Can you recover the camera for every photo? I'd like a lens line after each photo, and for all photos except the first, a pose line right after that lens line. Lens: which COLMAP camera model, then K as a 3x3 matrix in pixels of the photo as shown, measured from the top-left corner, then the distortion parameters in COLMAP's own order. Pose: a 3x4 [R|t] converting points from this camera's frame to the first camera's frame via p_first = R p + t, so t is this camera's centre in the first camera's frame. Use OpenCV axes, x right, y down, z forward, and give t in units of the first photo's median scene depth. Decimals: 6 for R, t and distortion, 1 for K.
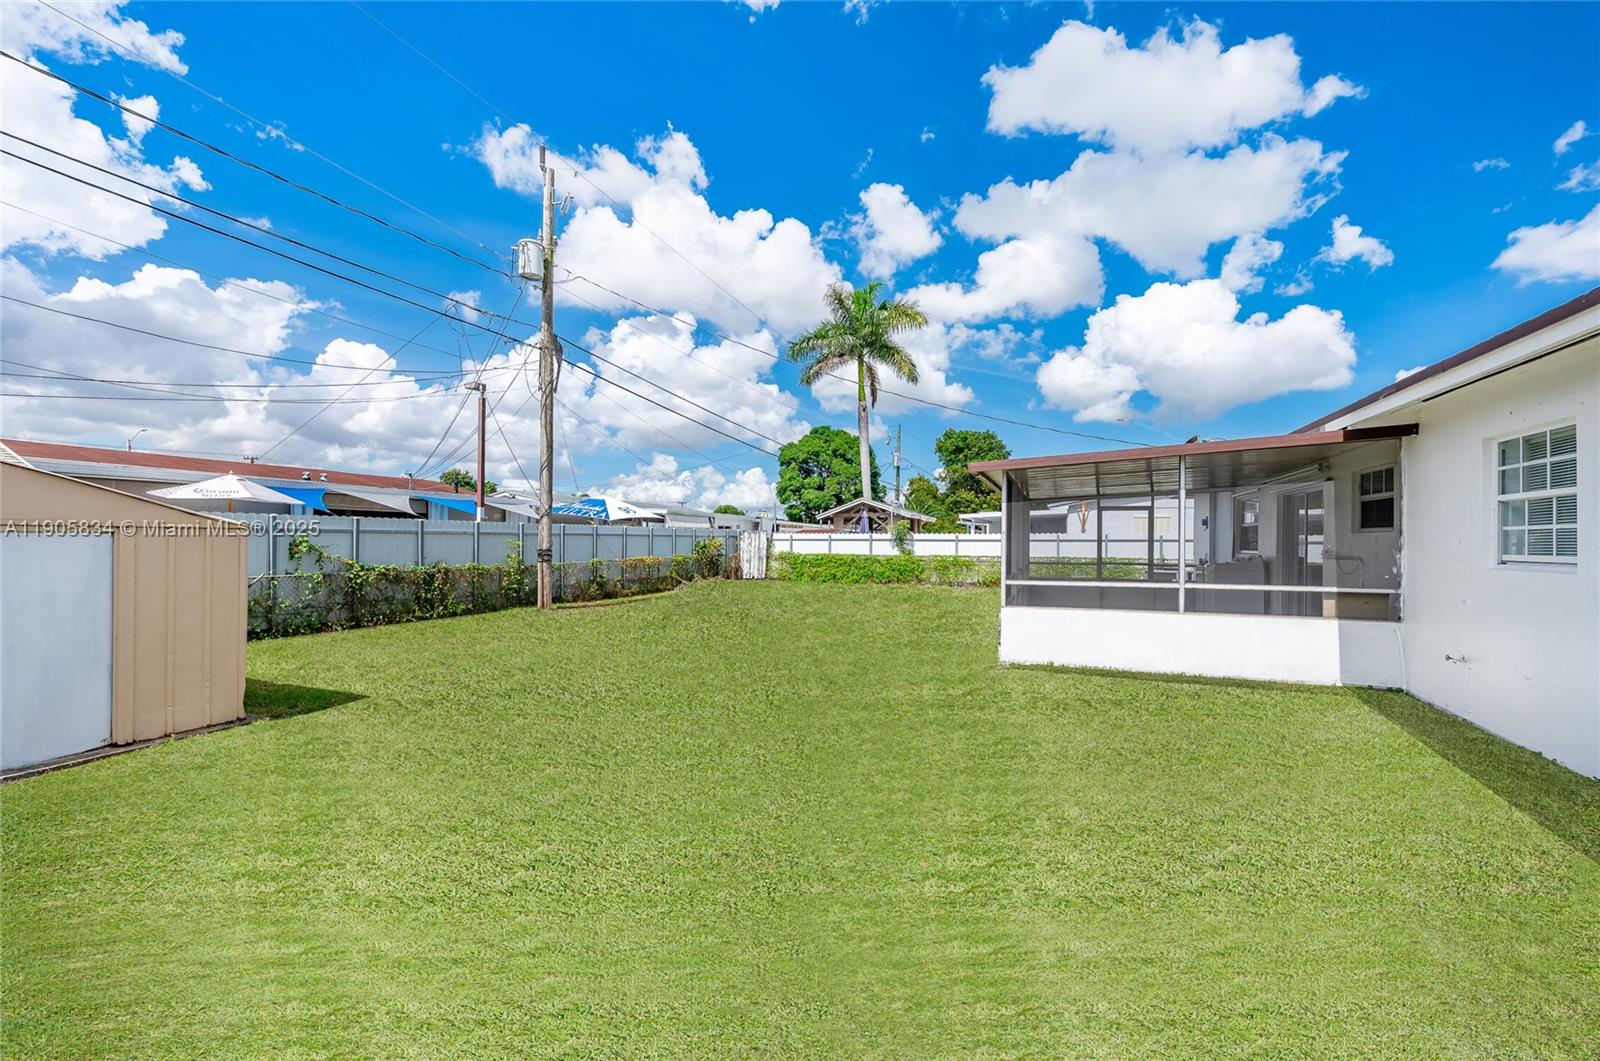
lens RADIAL K [[632.8, 0, 785.9], [0, 632.8, 539.0], [0, 0, 1]] dist [0.002302, 0.000281]
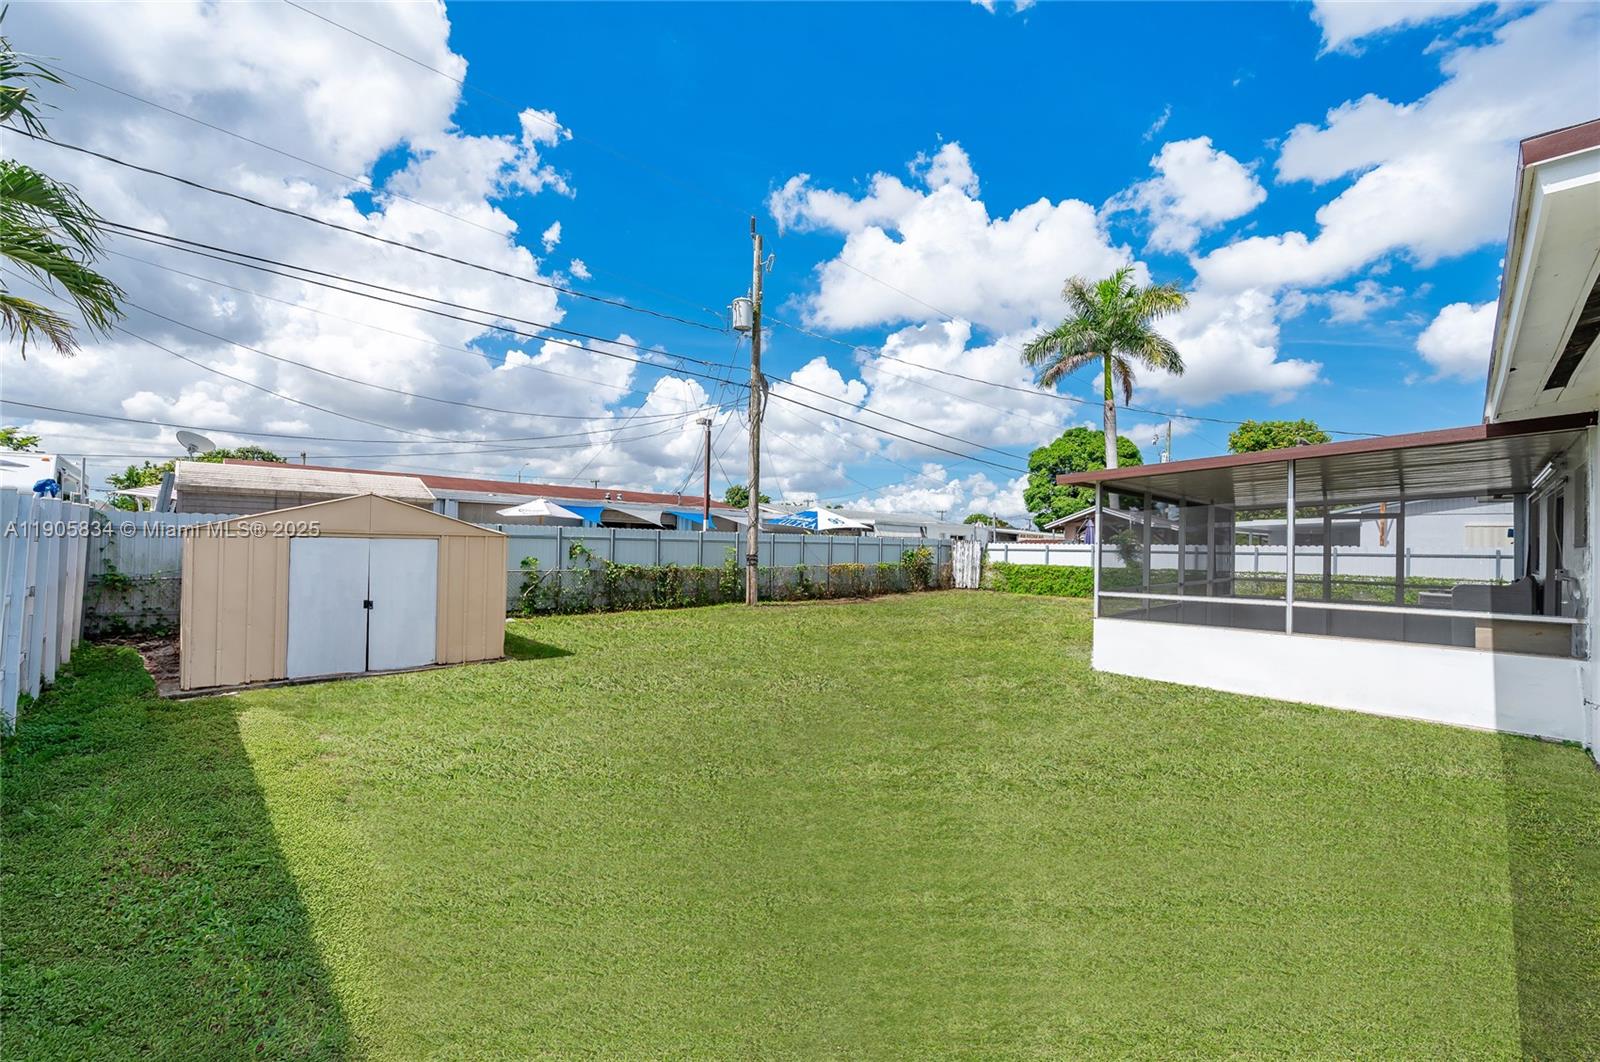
lens RADIAL K [[632.8, 0, 785.9], [0, 632.8, 539.5], [0, 0, 1]] dist [0.002302, 0.000281]
pose [[0.912725, 0.005510, -0.408538, 0.119238], [-0.011075, 0.999875, -0.011257, 0.000080], [0.408425, 0.014800, 0.912672, -0.042021]]
